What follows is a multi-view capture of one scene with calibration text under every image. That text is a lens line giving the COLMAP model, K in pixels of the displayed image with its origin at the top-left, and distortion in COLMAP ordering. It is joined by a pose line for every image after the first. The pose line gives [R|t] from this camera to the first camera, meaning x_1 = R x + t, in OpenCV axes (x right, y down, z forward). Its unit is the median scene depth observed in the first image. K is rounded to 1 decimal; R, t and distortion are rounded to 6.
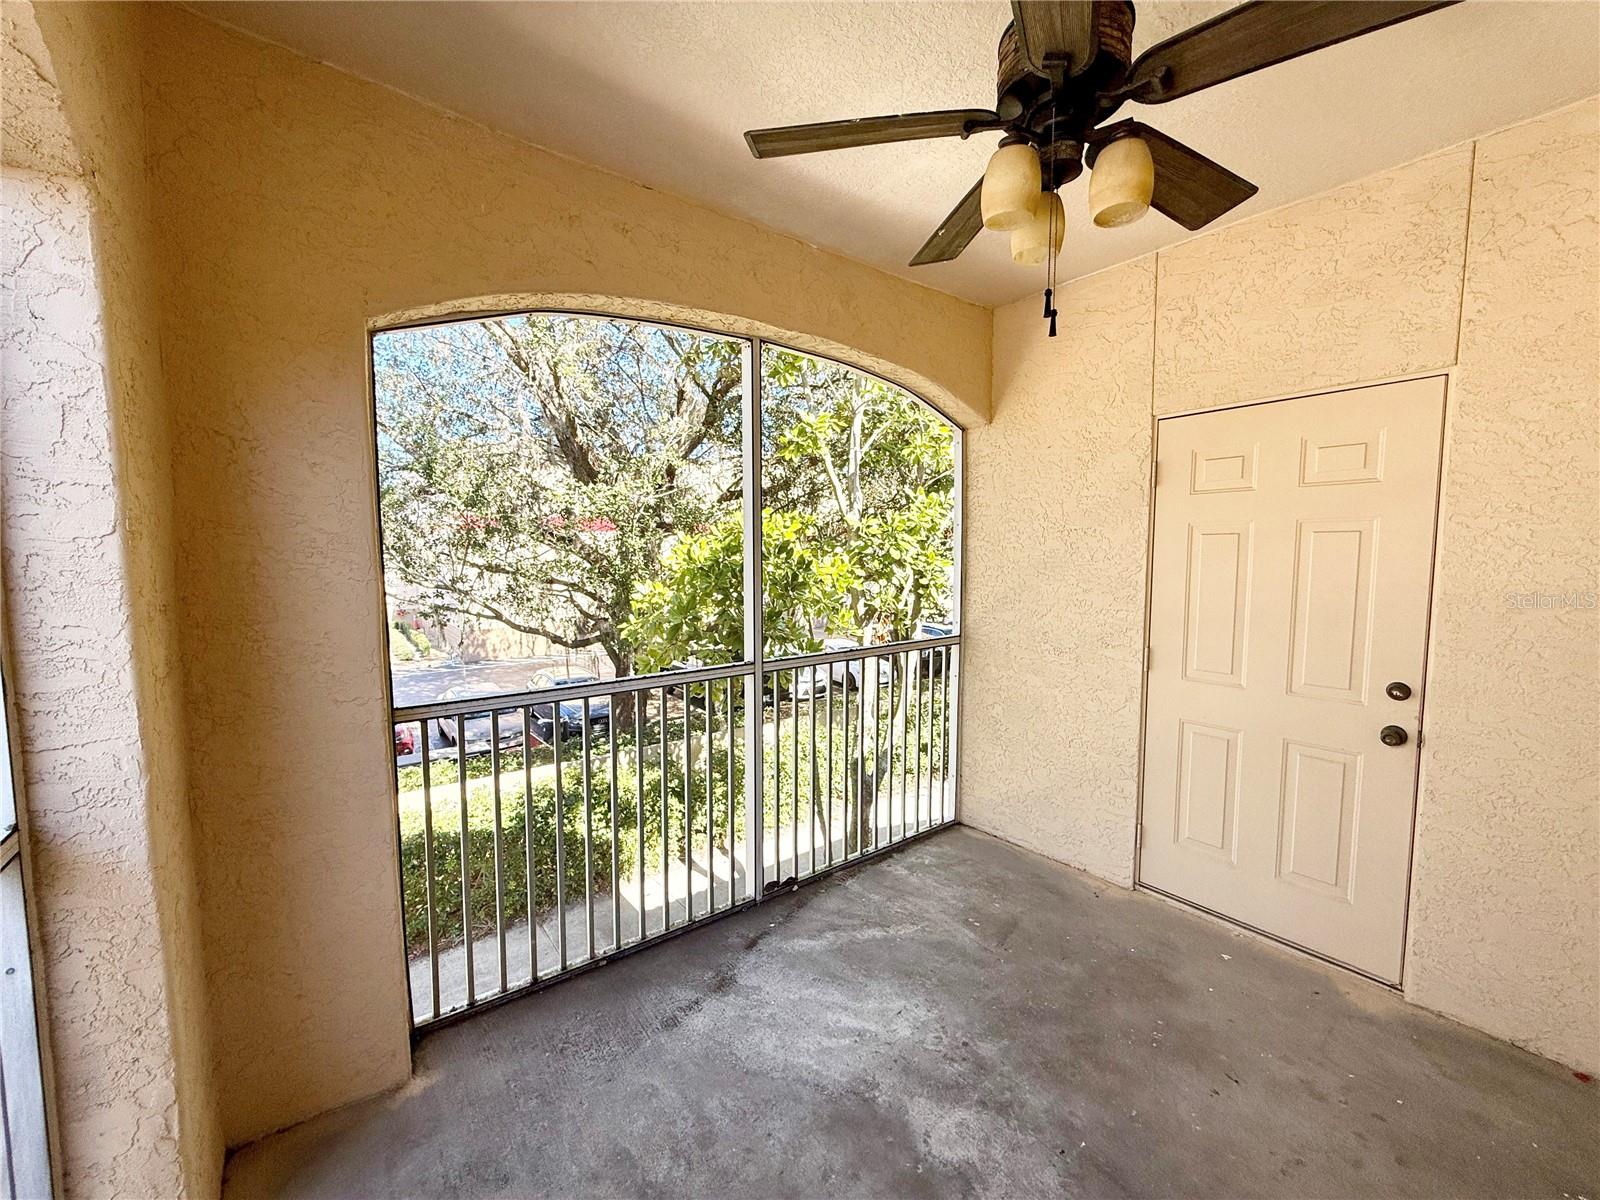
lens RADIAL K [[636.5, 0, 804.0], [0, 636.5, 603.4], [0, 0, 1]] dist [0.002232, -0.000021]
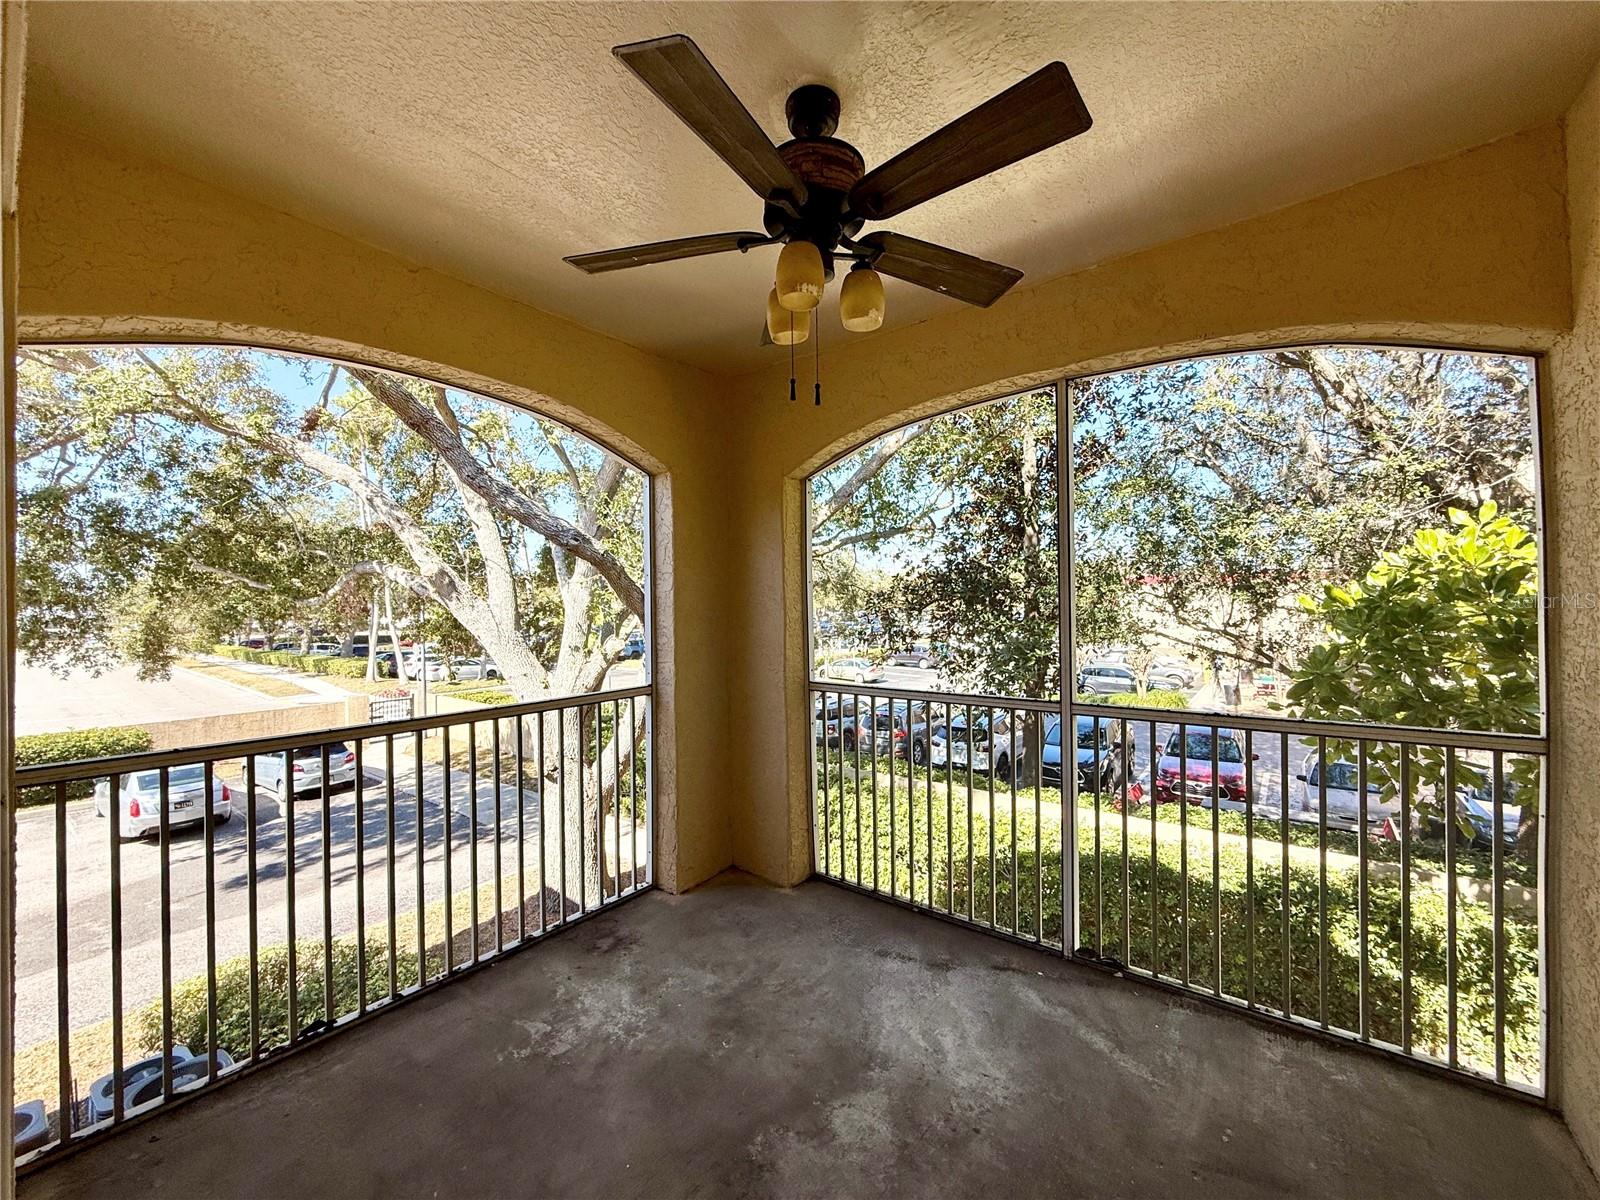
lens RADIAL K [[636.5, 0, 800.8], [0, 636.5, 600.5], [0, 0, 1]] dist [0.002232, -0.000021]
pose [[0.269892, -0.004269, -0.962881, 0.688772], [-0.070314, 0.997233, -0.024130, -0.008822], [0.960320, 0.074217, 0.268845, 0.304035]]
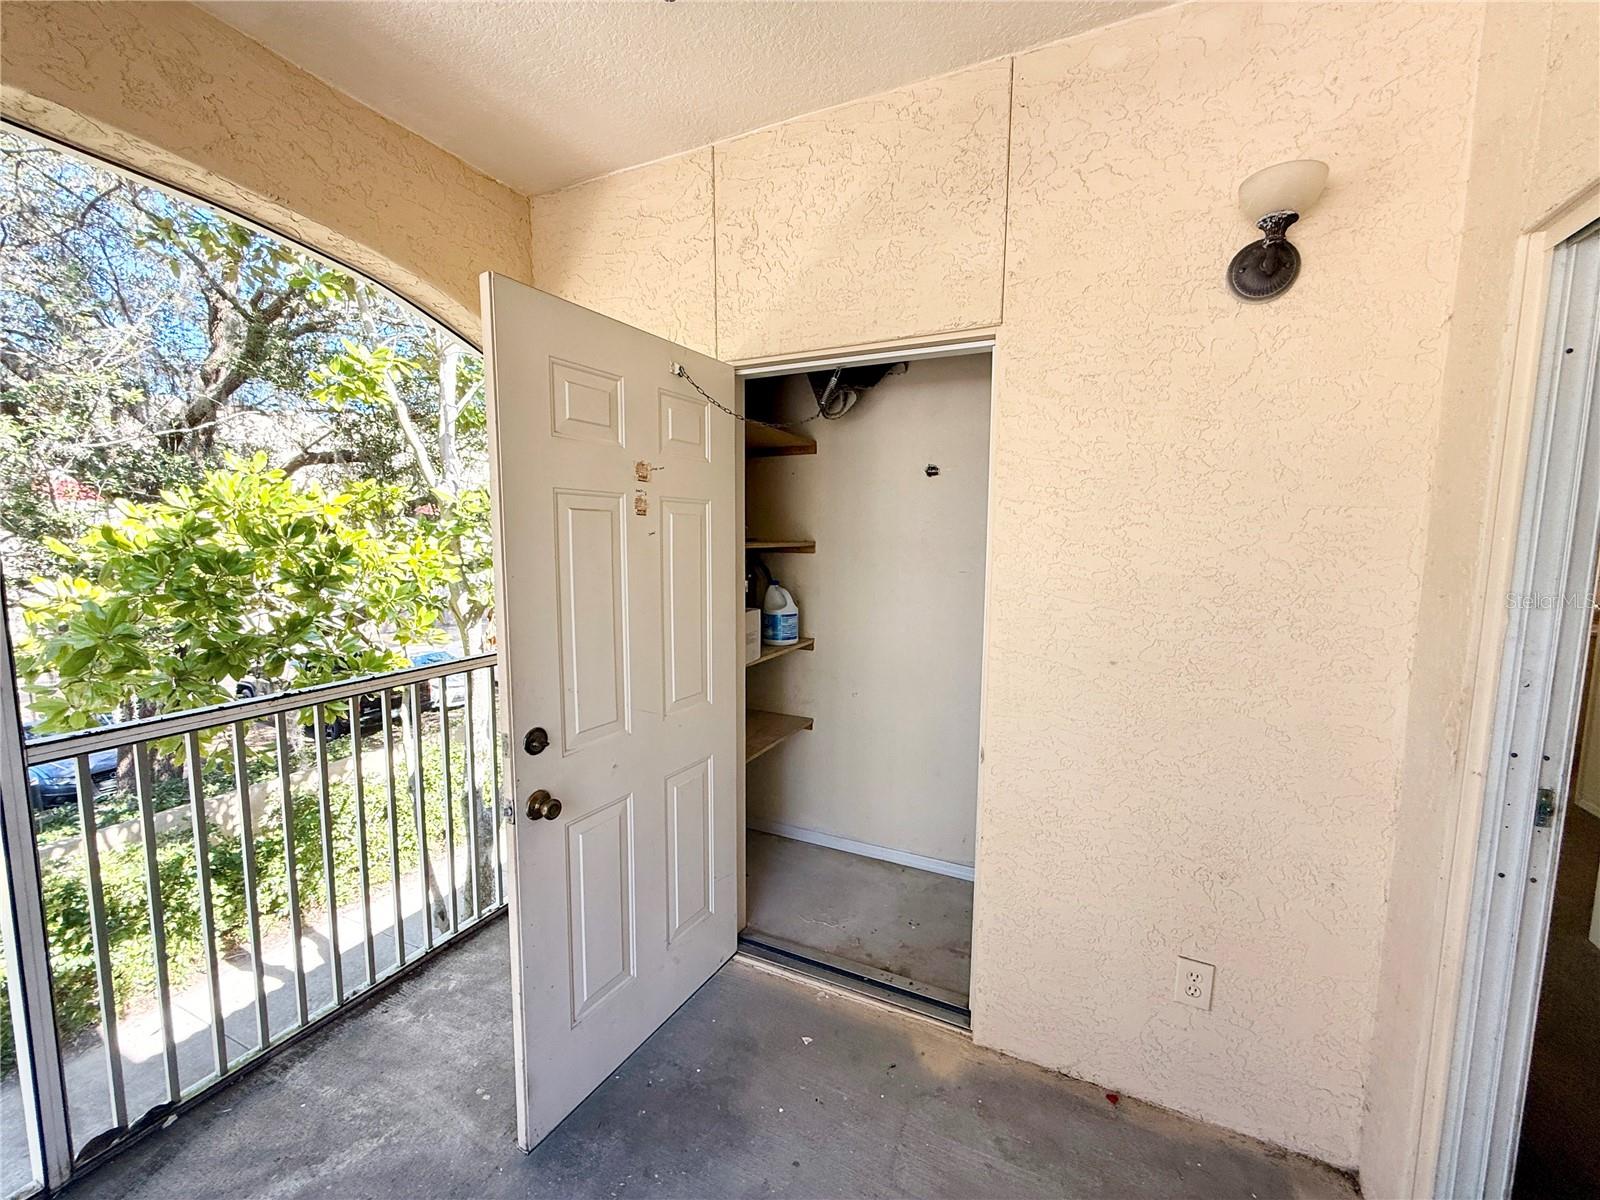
lens RADIAL K [[636.5, 0, 803.6], [0, 636.5, 604.7], [0, 0, 1]] dist [0.002232, -0.000021]
pose [[0.887256, -0.041620, 0.459395, 0.240277], [0.028944, 0.998982, 0.034605, -0.020777], [-0.460368, -0.017406, 0.887558, 0.227041]]
